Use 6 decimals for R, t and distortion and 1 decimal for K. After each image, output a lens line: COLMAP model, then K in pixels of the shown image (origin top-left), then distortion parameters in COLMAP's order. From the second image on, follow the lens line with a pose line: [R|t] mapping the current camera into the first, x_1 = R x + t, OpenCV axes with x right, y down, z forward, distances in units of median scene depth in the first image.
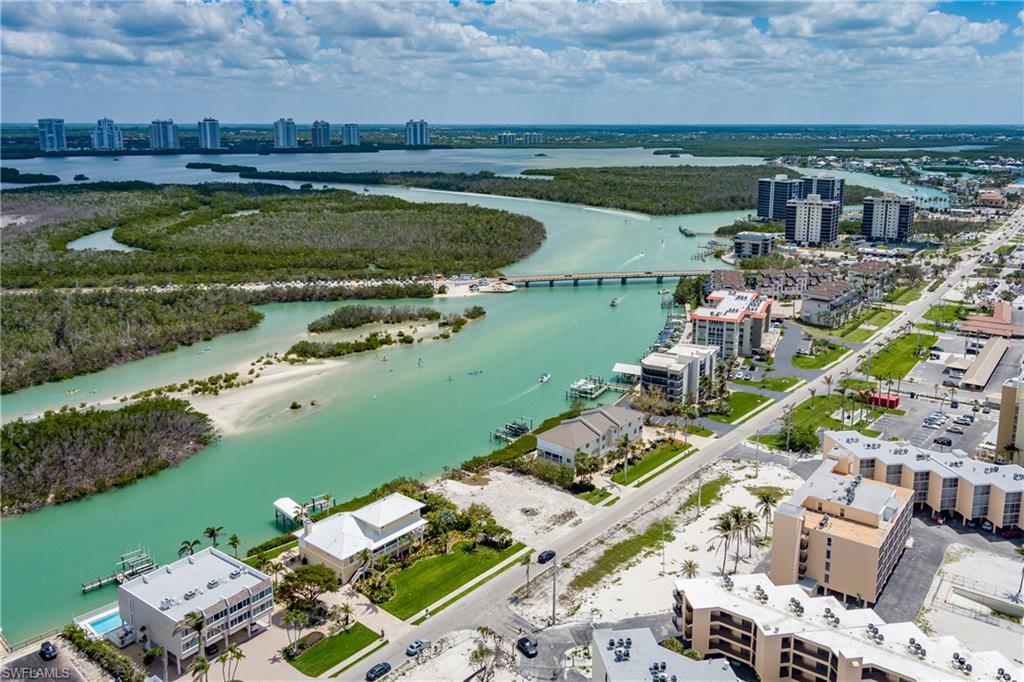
lens RADIAL K [[828.4, 0, 511.2], [0, 828.4, 258.3], [0, 0, 1]] dist [0.026143, -0.014969]
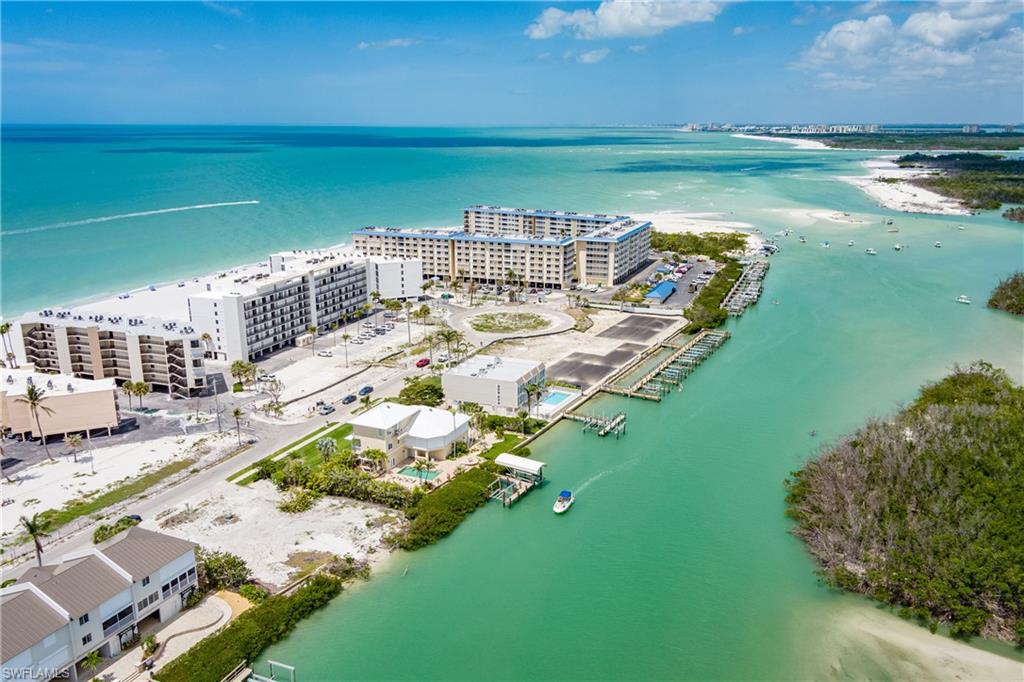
lens RADIAL K [[814.5, 0, 510.8], [0, 814.5, 343.4], [0, 0, 1]] dist [0.037361, -0.043827]
pose [[-0.962073, 0.070804, -0.263444, -0.037135], [-0.045981, 0.909821, 0.412446, -0.139506], [0.268890, 0.408916, -0.872058, 1.493336]]
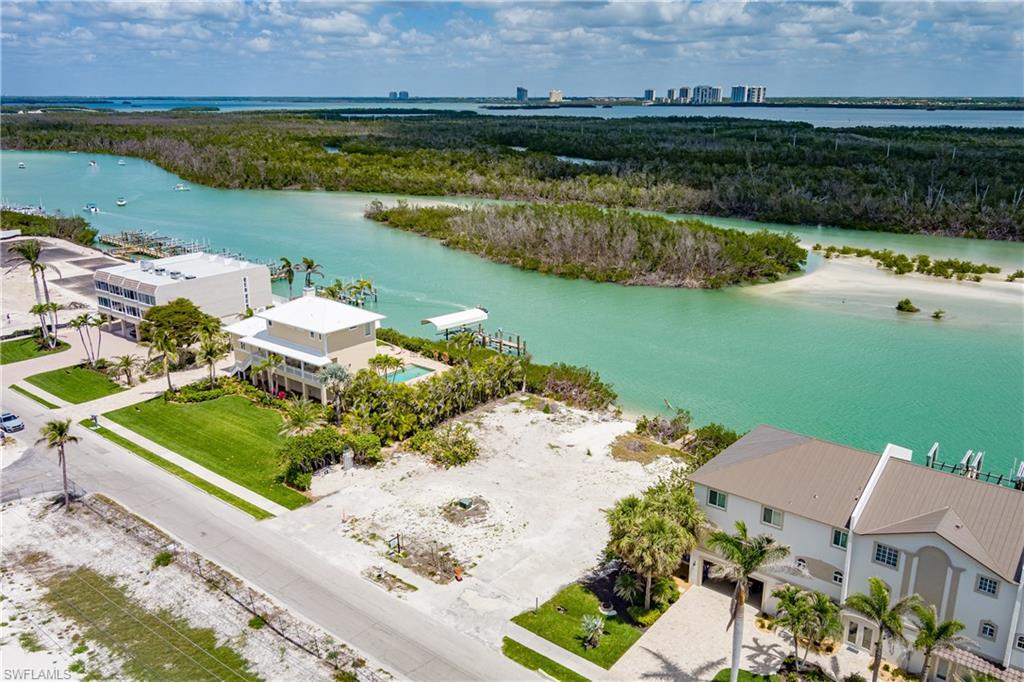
lens RADIAL K [[814.5, 0, 510.8], [0, 814.5, 343.4], [0, 0, 1]] dist [0.037361, -0.043827]
pose [[0.021907, 0.289908, -0.956804, 0.320671], [-0.165077, 0.944946, 0.282536, 0.114811], [0.986037, 0.151757, 0.068559, 0.892472]]
